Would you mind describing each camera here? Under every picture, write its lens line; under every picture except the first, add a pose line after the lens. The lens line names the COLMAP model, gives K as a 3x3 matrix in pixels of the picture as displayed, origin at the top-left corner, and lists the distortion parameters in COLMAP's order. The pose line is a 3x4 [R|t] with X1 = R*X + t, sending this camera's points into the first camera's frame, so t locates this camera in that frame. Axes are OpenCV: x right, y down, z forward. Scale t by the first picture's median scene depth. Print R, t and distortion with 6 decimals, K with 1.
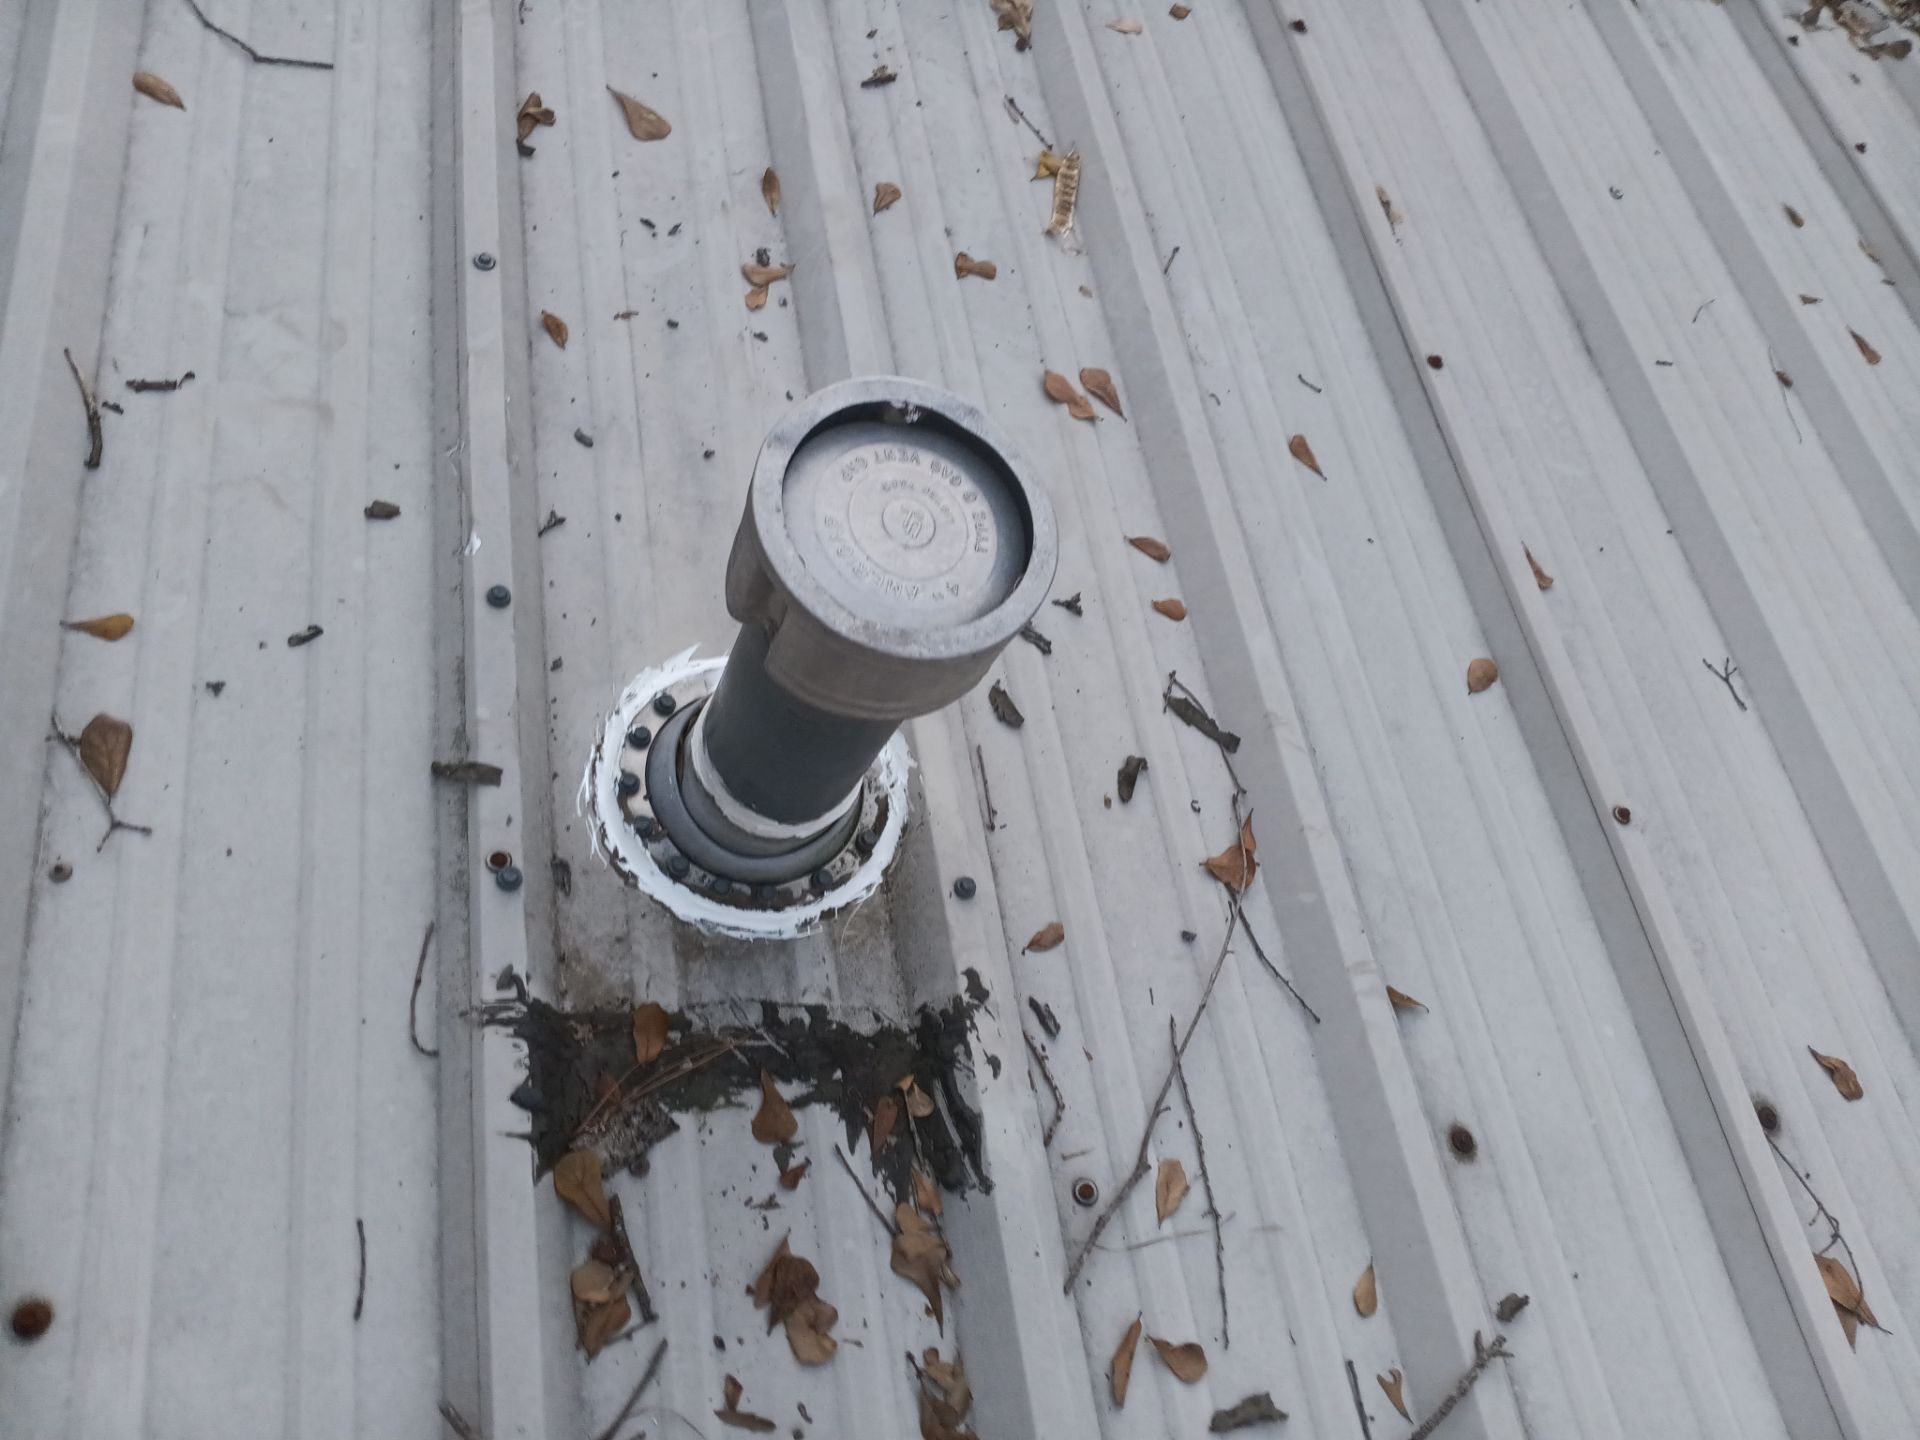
lens RADIAL K [[1479.2, 0, 960.0], [0, 1479.2, 720.0], [0, 0, 1]] dist [0.137025, -0.299546]
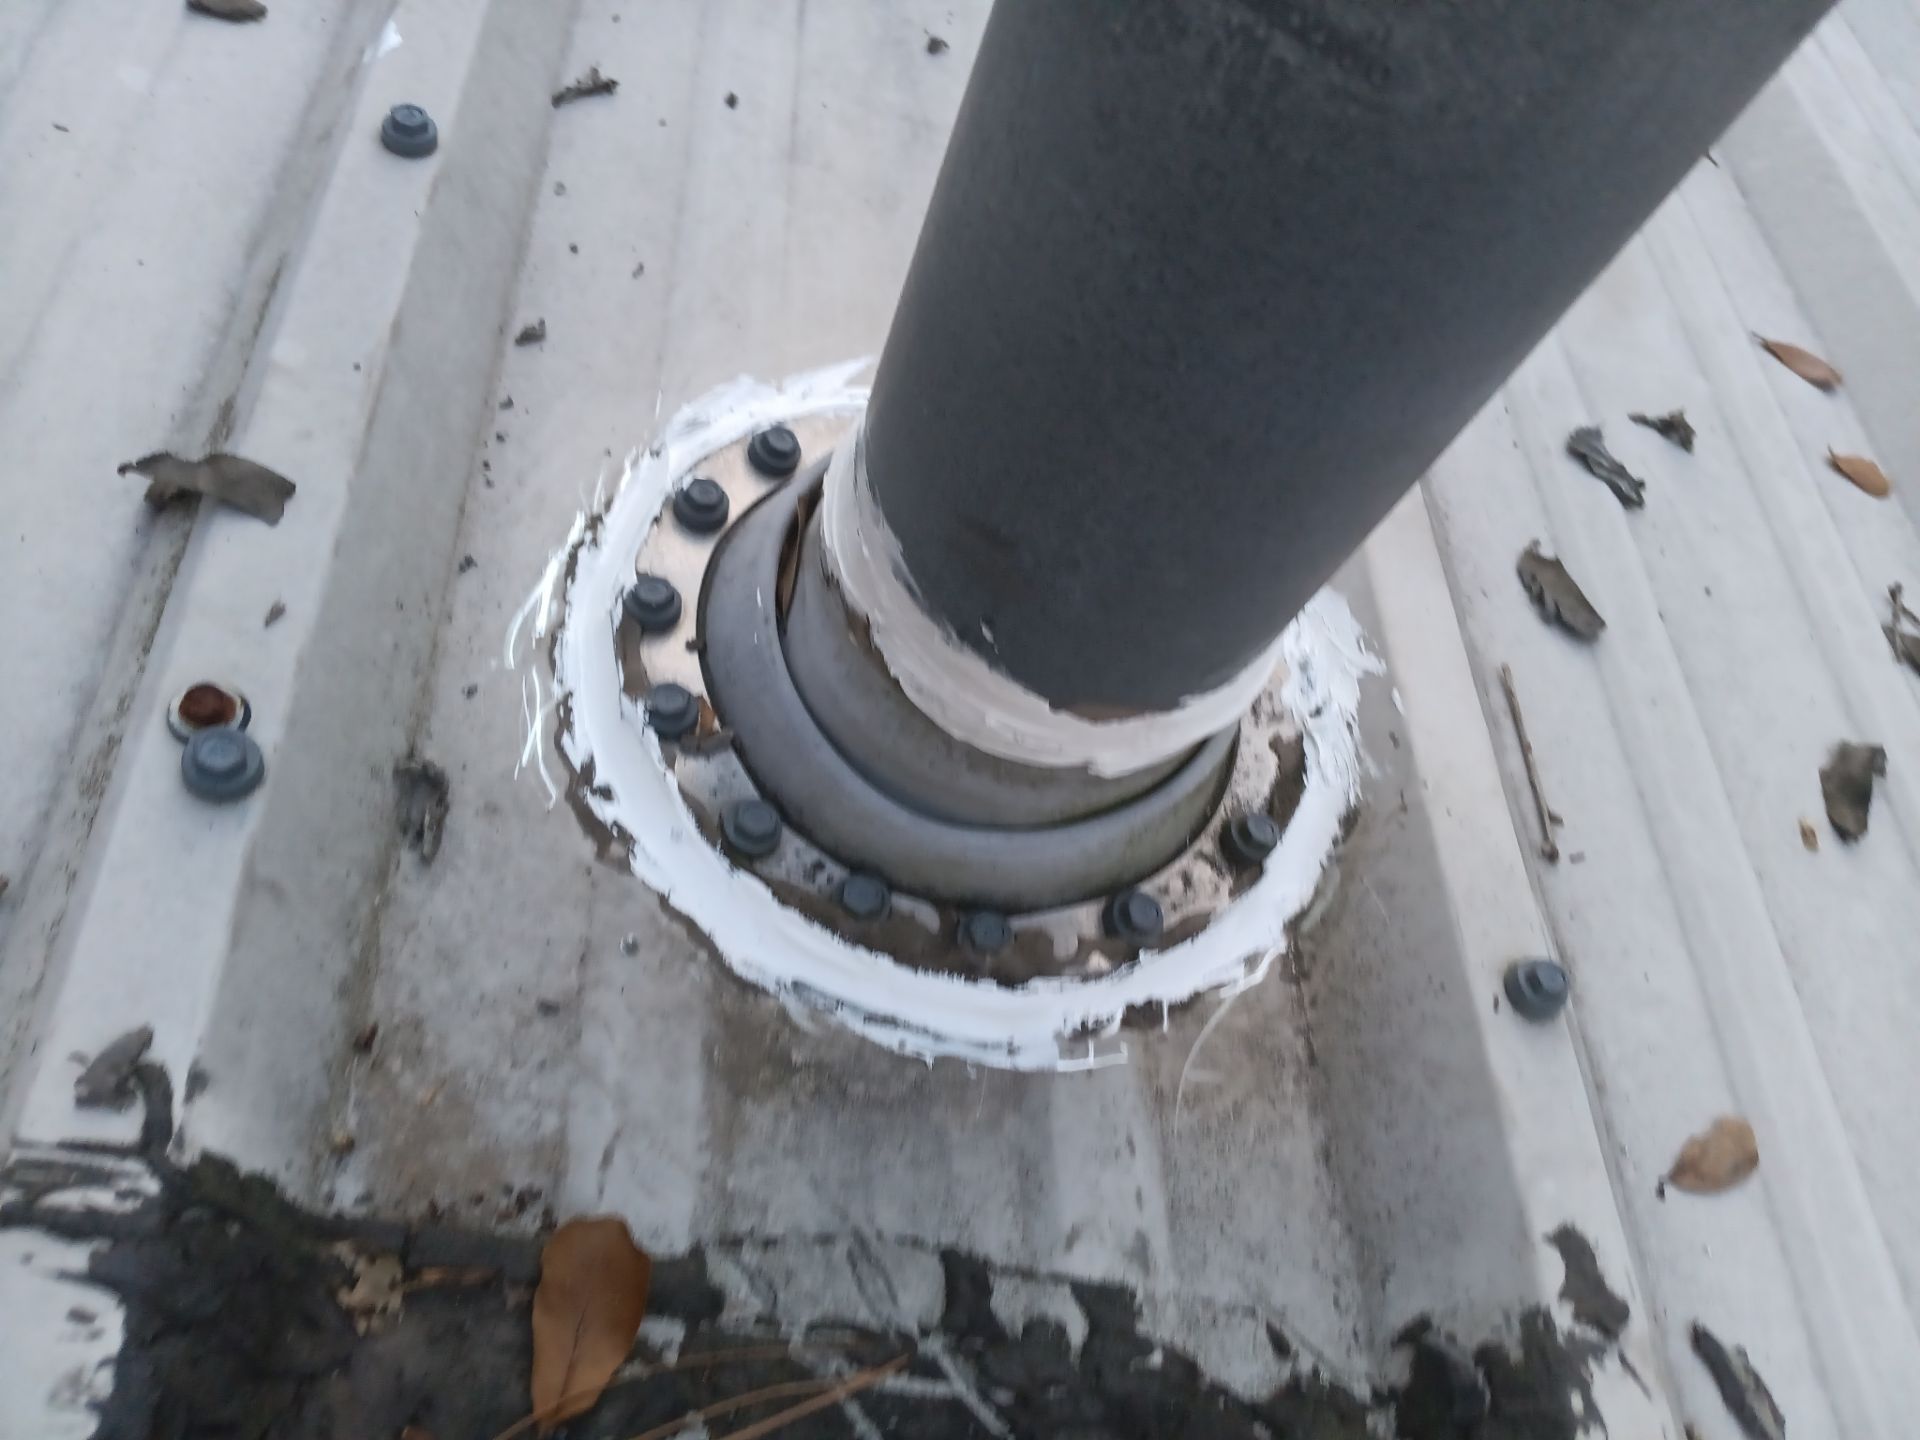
lens RADIAL K [[1500.0, 0, 960.0], [0, 1500.0, 720.0], [0, 0, 1]] dist [0.102683, -0.254374]
pose [[0.989070, 0.089975, -0.116811, -0.098626], [-0.102797, 0.988730, -0.108836, 0.106305], [0.105702, 0.119654, 0.987173, 0.639312]]
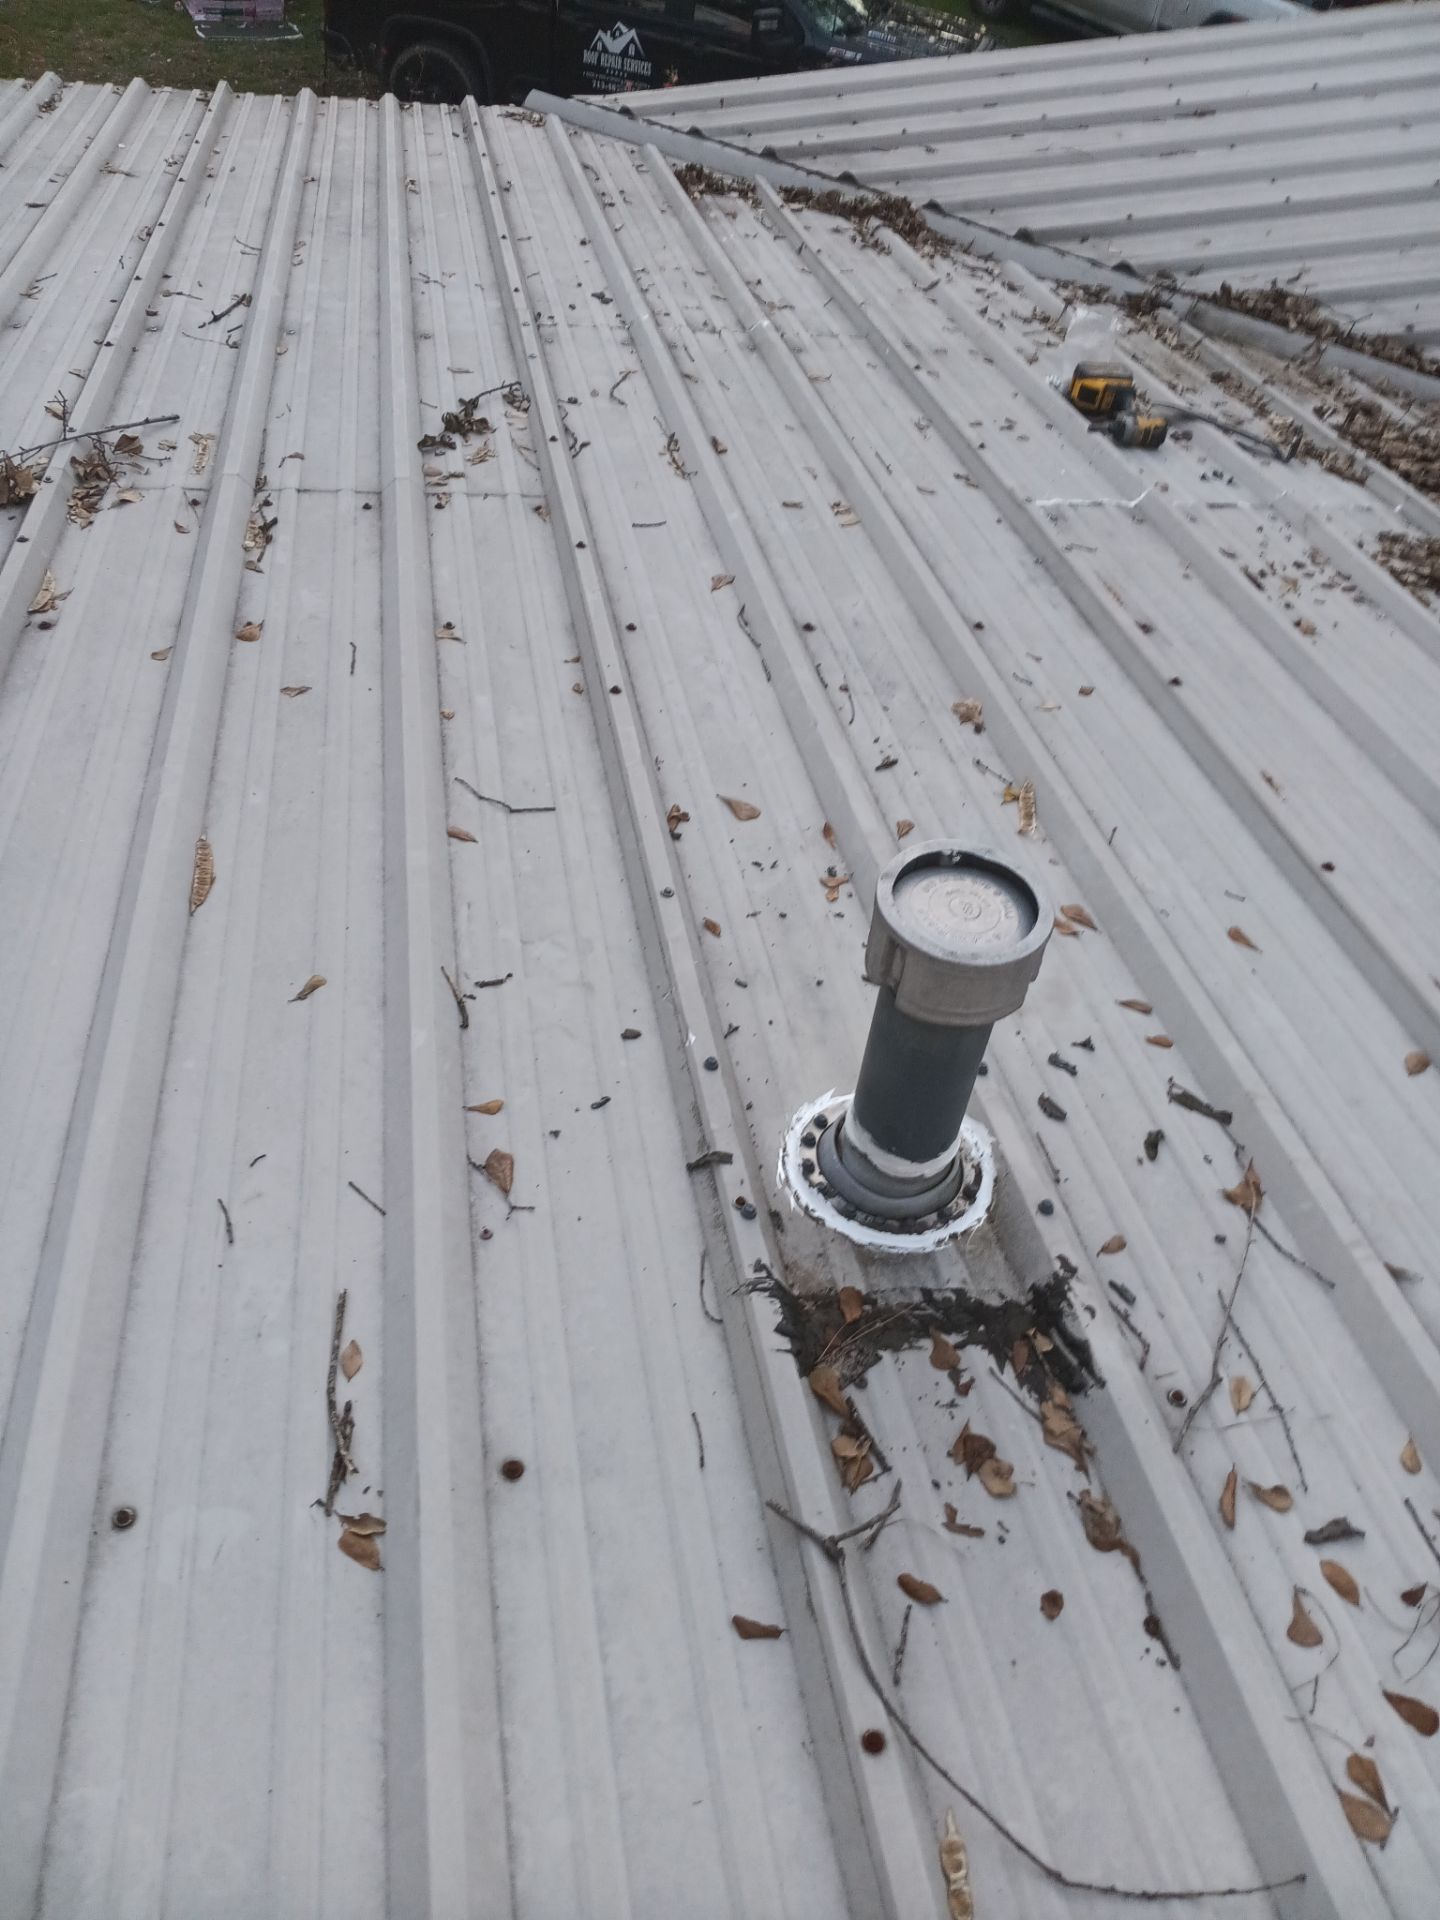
lens RADIAL K [[1479.2, 0, 721.9], [0, 1479.2, 943.3], [0, 0, 1]] dist [0.137025, -0.299546]
pose [[0.973792, -0.178261, -0.141249, -0.054004], [0.117043, 0.925267, -0.360808, 0.371841], [0.195011, 0.334820, 0.921882, -0.493844]]
